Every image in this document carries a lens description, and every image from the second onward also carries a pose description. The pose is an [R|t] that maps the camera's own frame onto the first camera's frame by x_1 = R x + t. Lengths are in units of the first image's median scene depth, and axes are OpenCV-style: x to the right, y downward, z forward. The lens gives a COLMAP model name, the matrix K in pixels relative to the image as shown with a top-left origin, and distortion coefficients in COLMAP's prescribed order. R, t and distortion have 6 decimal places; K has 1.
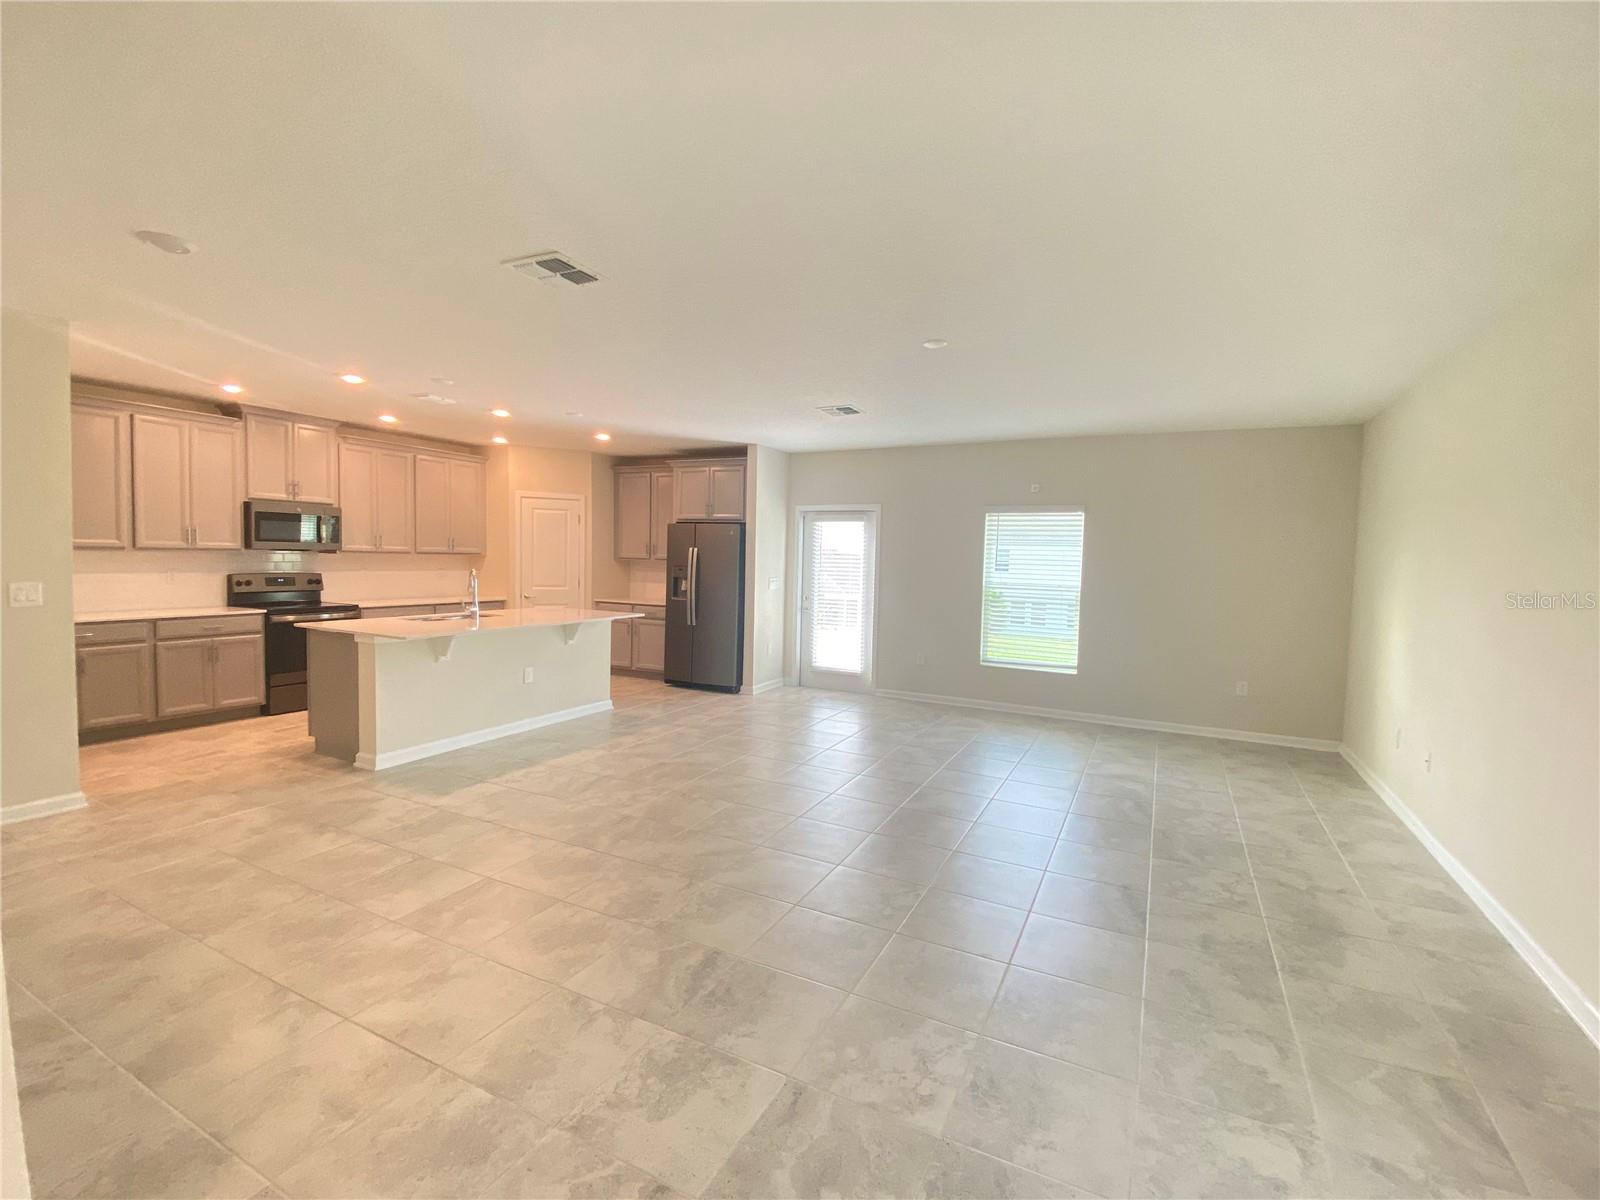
lens RADIAL K [[708.8, 0, 804.6], [0, 708.8, 598.9], [0, 0, 1]] dist [0.027861, -0.025266]
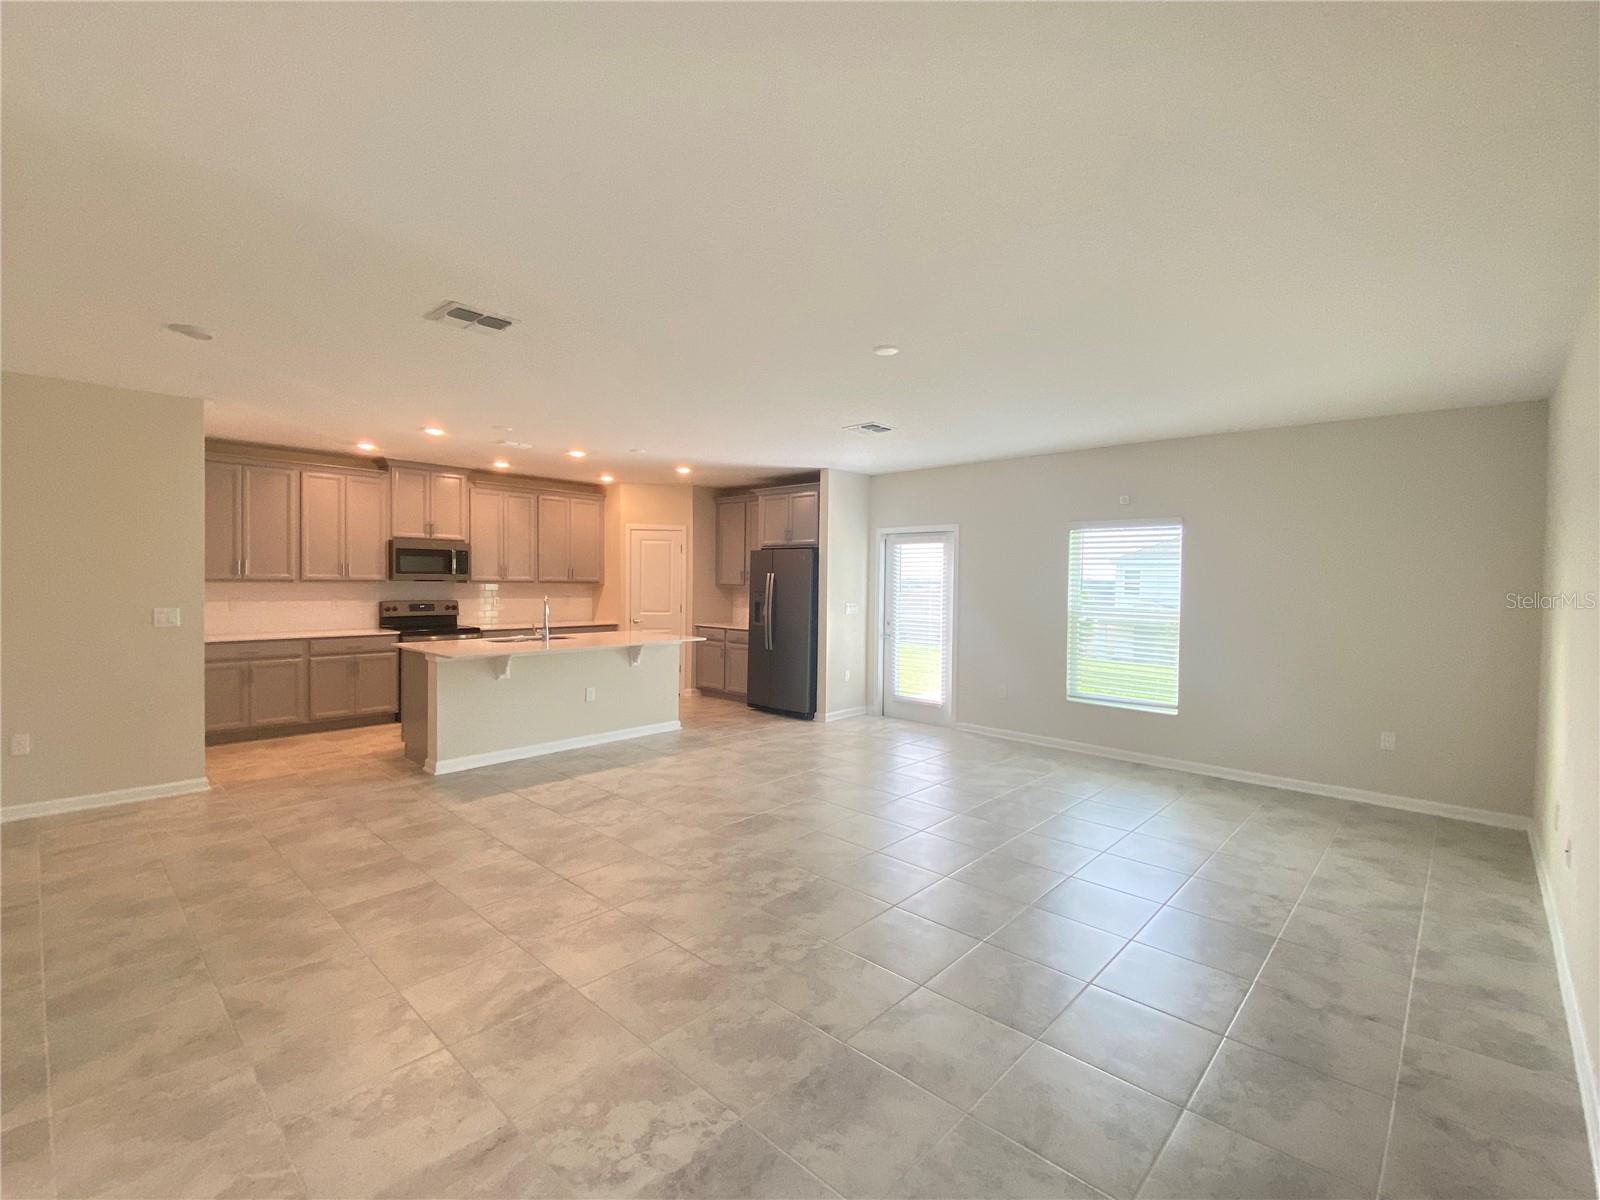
lens RADIAL K [[708.8, 0, 804.6], [0, 708.8, 598.9], [0, 0, 1]] dist [0.027861, -0.025266]
pose [[0.960723, -0.004823, -0.277466, 0.201893], [-0.005361, 0.999340, -0.035934, 0.000228], [0.277457, 0.036010, 0.960063, 0.052991]]
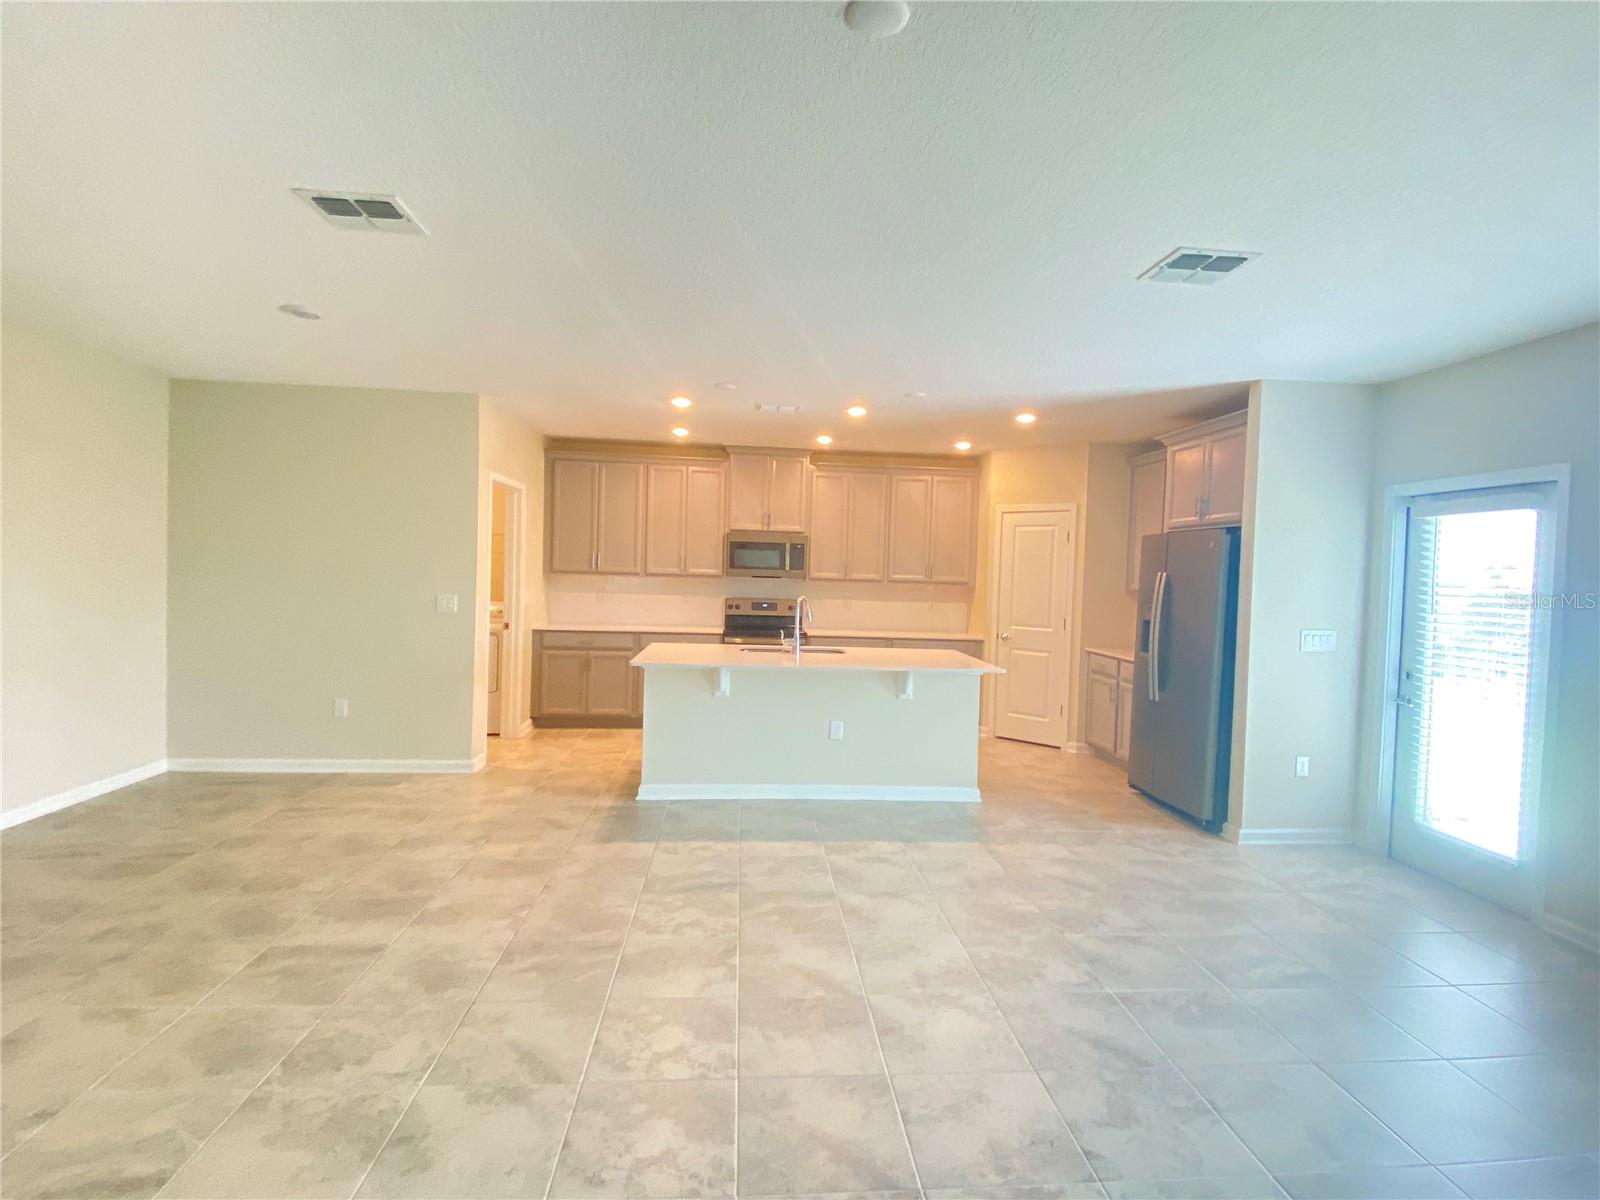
lens RADIAL K [[795.0, 0, 807.8], [0, 795.0, 597.0], [0, 0, 1]] dist [0.069794, -0.057900]
pose [[0.521278, 0.019286, -0.853169, 0.326543], [-0.068514, 0.997463, -0.019313, -0.021243], [0.850632, 0.068522, 0.521277, 0.454325]]
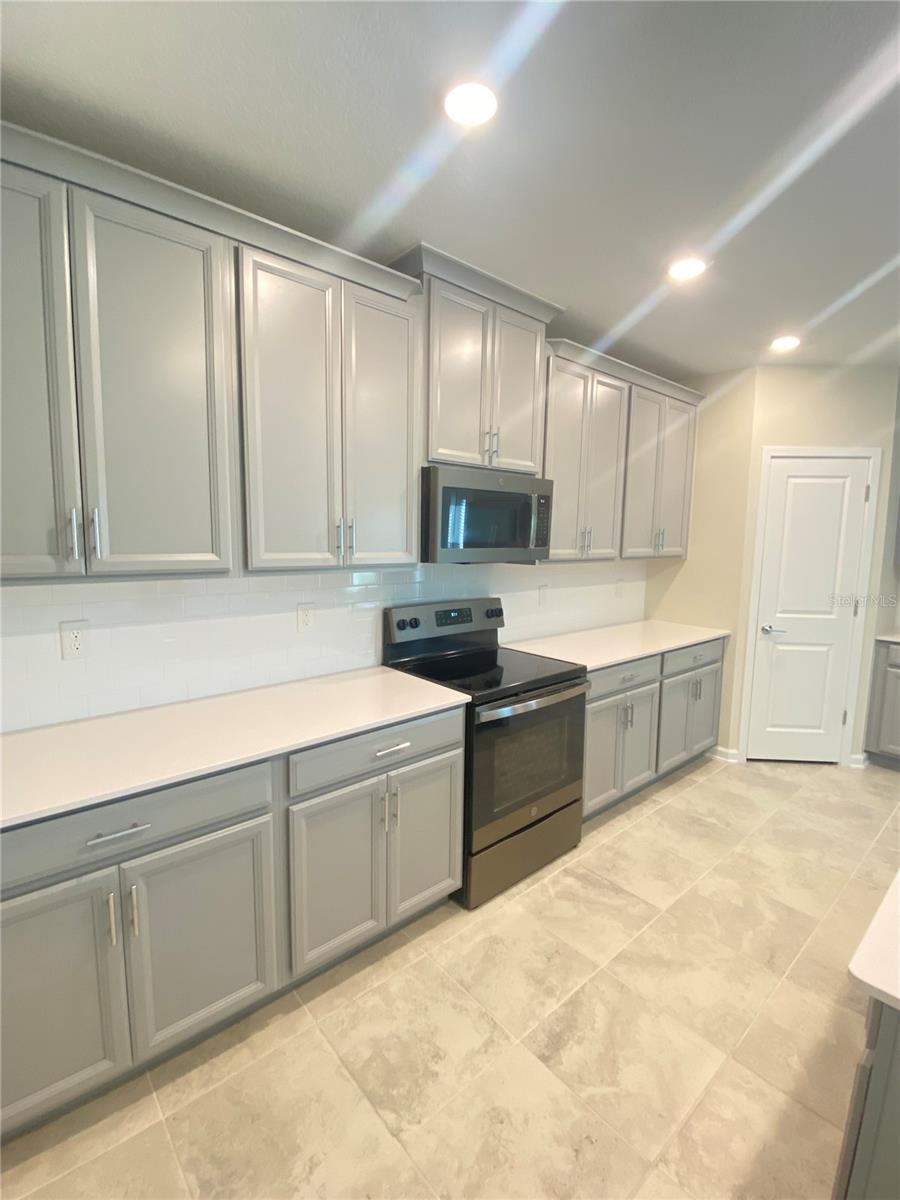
lens RADIAL K [[531.6, 0, 450.0], [0, 531.6, 600.0], [0, 0, 1]] dist [0.027861, -0.025266]
pose [[0.922448, 0.037851, -0.384262, -0.603849], [-0.016359, 0.998121, 0.059049, -0.064889], [0.385775, -0.048184, 0.921334, 0.644131]]
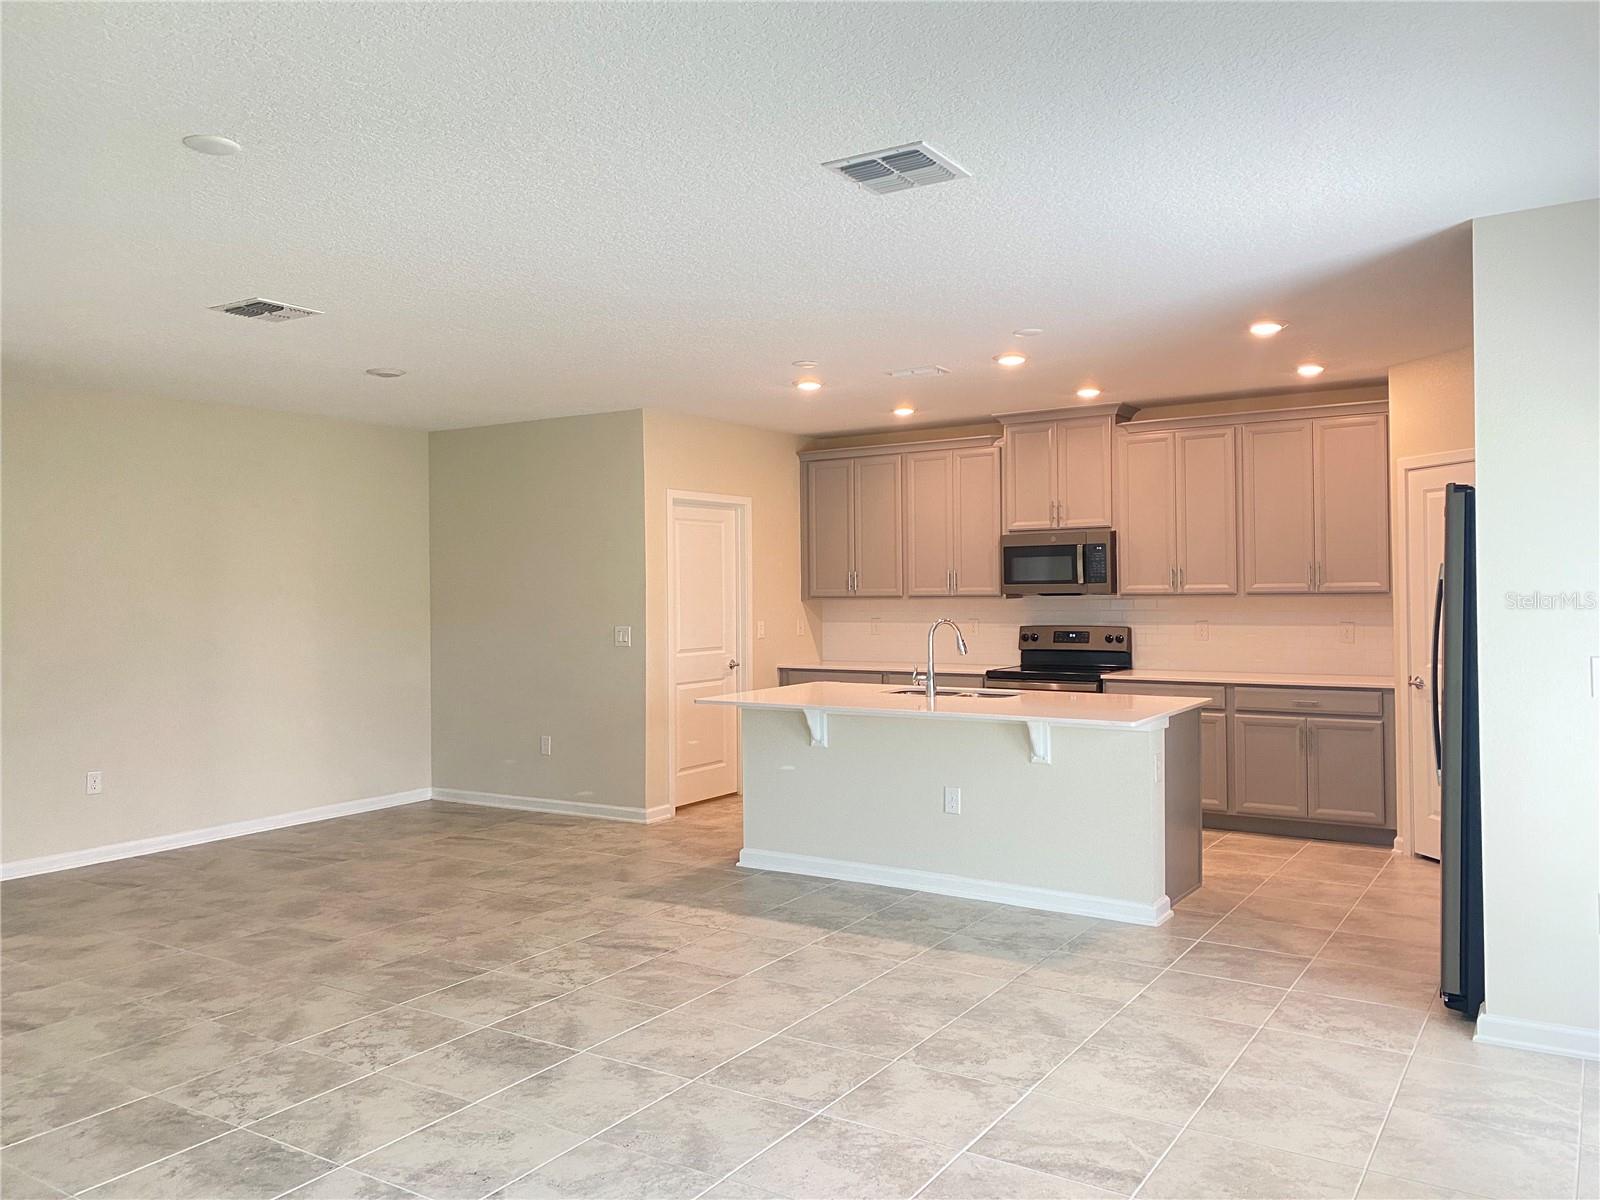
lens RADIAL K [[1209.0, 0, 801.5], [0, 1209.0, 573.4], [0, 0, 1]] dist [0.052287, -0.054248]
pose [[-0.110184, -0.037478, -0.993204, 0.571287], [-0.050352, 0.998216, -0.032081, -0.037758], [0.992635, 0.046475, -0.111875, 0.897928]]
